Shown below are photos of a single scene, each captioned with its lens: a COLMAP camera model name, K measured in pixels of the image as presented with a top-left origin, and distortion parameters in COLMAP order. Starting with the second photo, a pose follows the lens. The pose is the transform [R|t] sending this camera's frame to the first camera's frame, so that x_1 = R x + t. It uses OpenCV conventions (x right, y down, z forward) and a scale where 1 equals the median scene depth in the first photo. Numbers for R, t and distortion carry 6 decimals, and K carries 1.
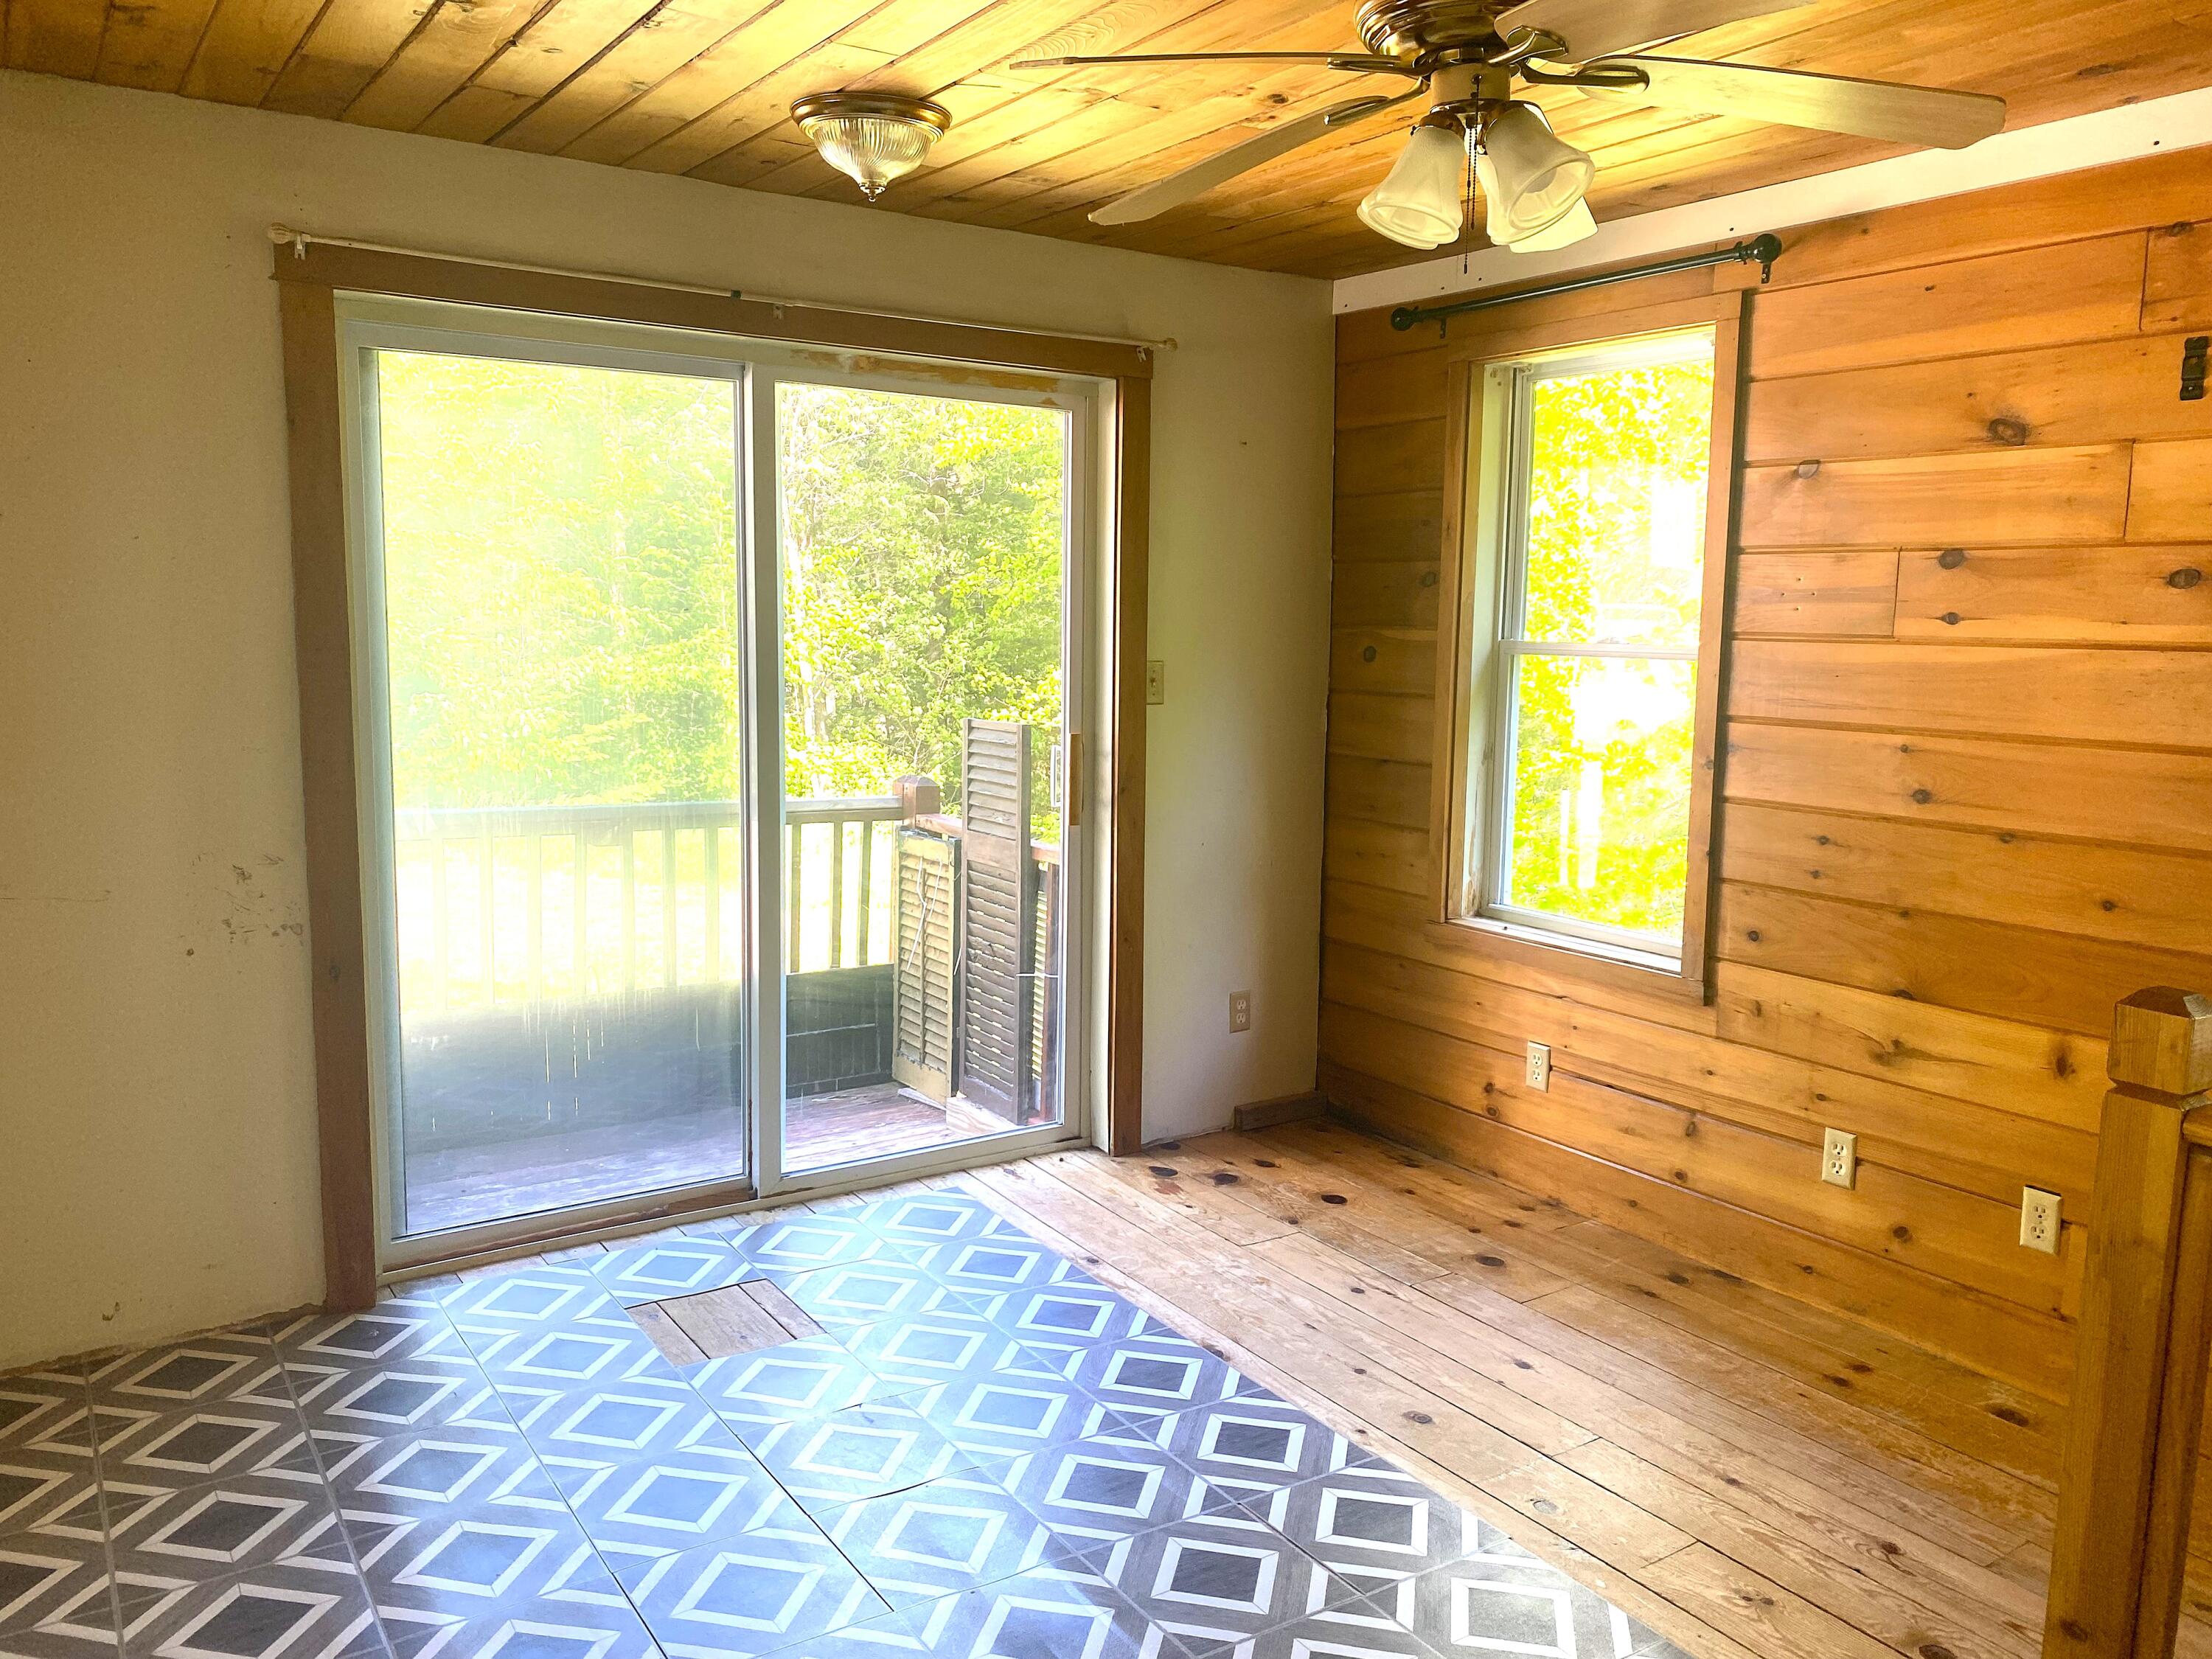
lens RADIAL K [[1673.9, 0, 1114.7], [0, 1673.9, 806.7], [0, 0, 1]] dist [0.030441, -0.025650]
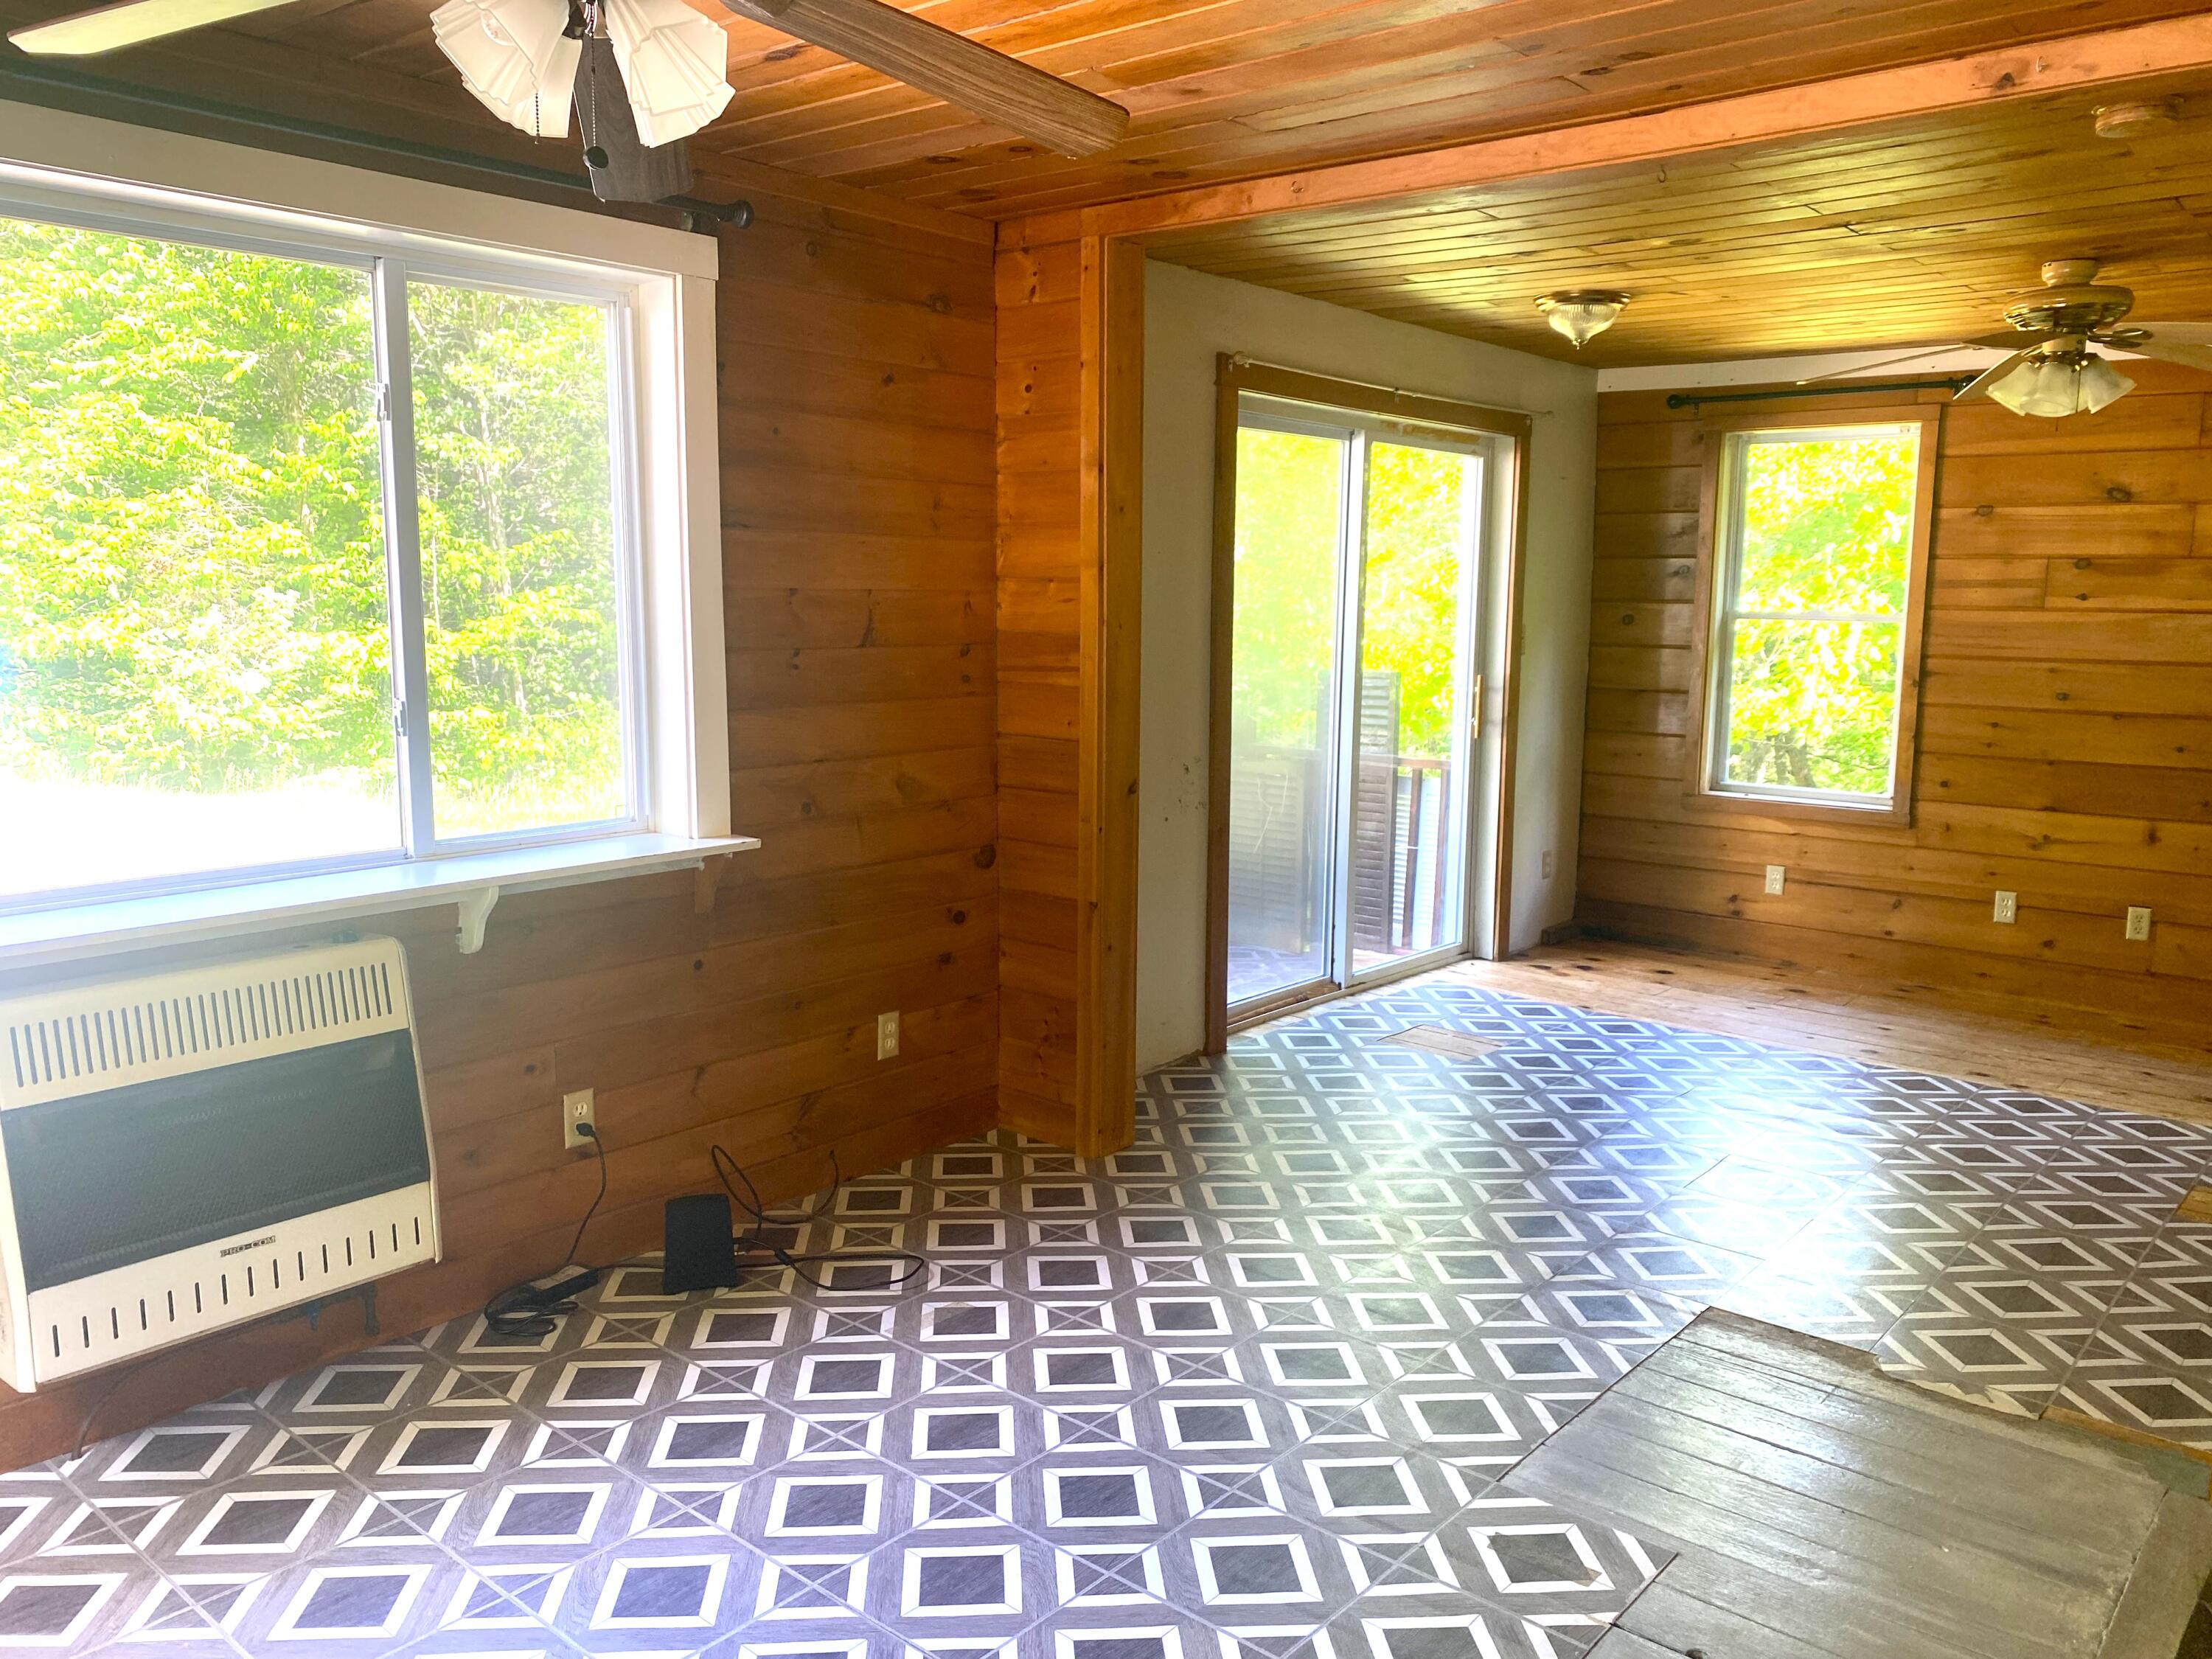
lens RADIAL K [[1673.9, 0, 1088.5], [0, 1673.9, 809.3], [0, 0, 1]] dist [0.030441, -0.025650]
pose [[0.953679, -0.048020, 0.296969, -0.970196], [0.040035, 0.998656, 0.032917, 0.011922], [-0.298151, -0.019503, 0.954320, -0.373163]]
